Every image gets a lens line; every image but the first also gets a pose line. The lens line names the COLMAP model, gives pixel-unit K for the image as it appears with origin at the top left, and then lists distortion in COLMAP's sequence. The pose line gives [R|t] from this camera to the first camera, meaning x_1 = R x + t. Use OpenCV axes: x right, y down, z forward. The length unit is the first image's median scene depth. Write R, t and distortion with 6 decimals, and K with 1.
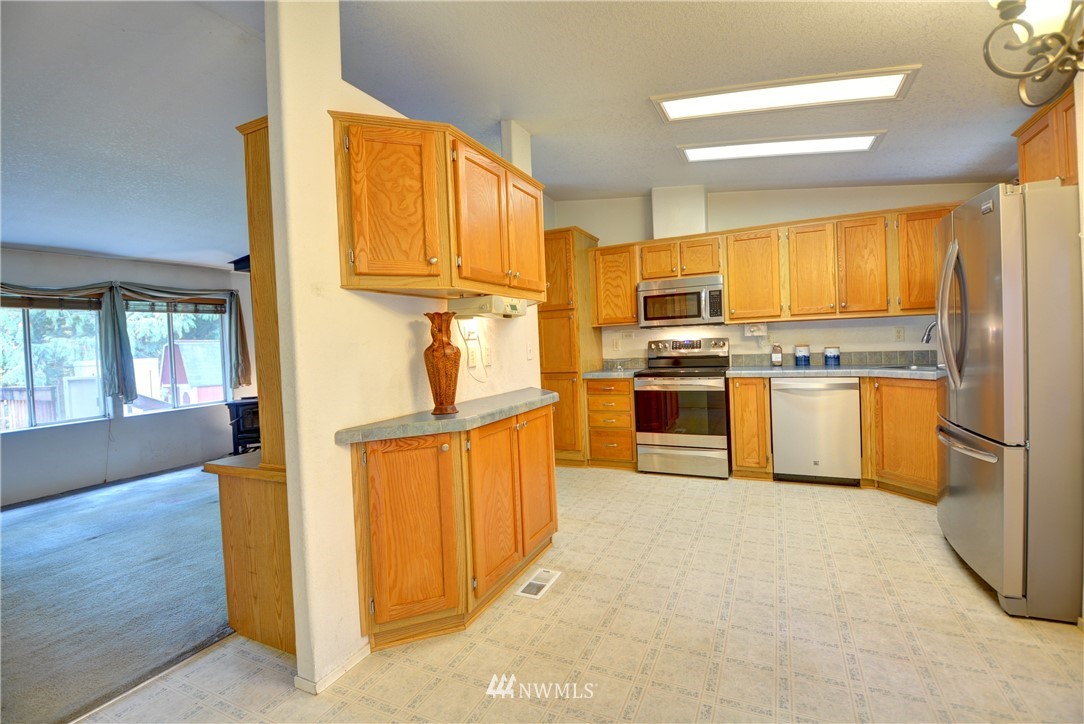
lens RADIAL K [[475.1, 0, 537.3], [0, 475.1, 357.1], [0, 0, 1]] dist [-0.025706, -0.003752]
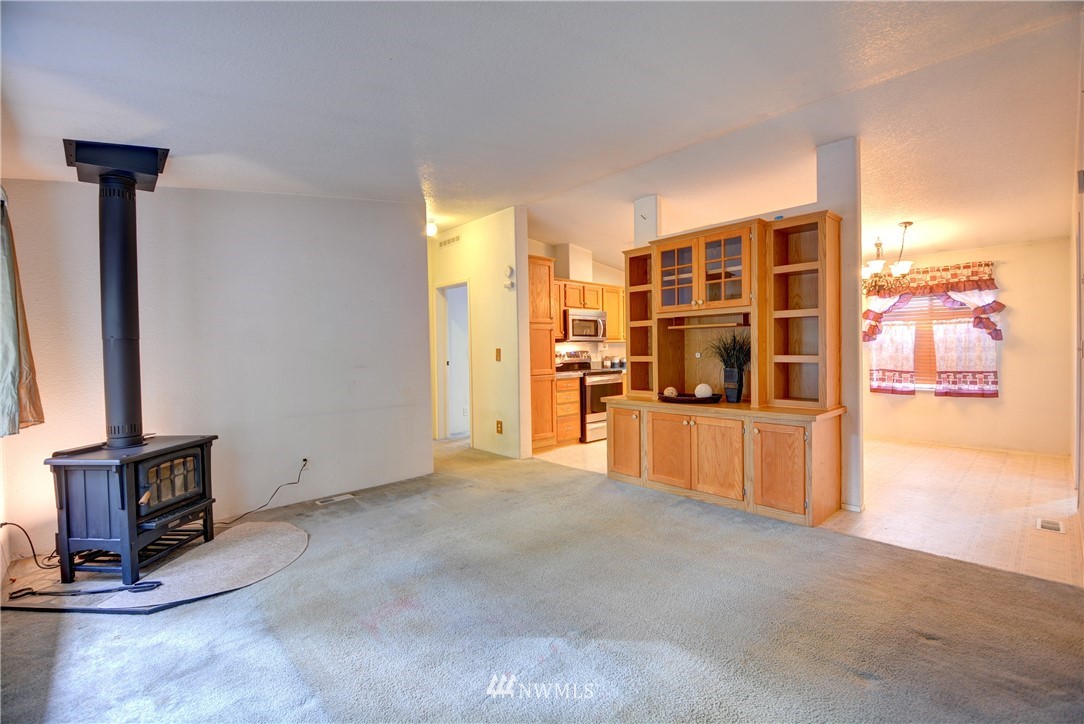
lens RADIAL K [[475.1, 0, 546.4], [0, 475.1, 357.4], [0, 0, 1]] dist [-0.025706, -0.003752]
pose [[0.371253, 0.023118, 0.928244, -1.345373], [0.028910, 0.998918, -0.036441, 0.042064], [-0.928082, 0.040364, 0.370183, 0.669344]]
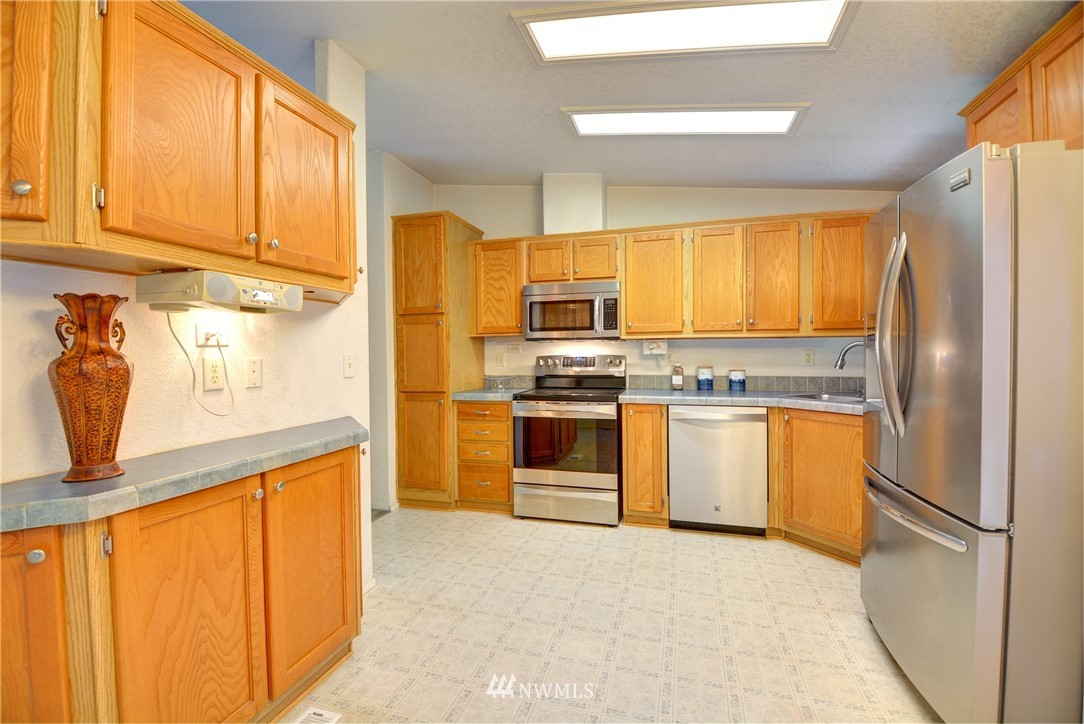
lens RADIAL K [[475.1, 0, 539.9], [0, 475.1, 365.6], [0, 0, 1]] dist [-0.025706, -0.003752]
pose [[0.984727, 0.028905, 0.171690, 0.127033], [-0.027703, 0.999572, -0.009392, -0.012163], [-0.171888, 0.004493, 0.985106, 0.219425]]
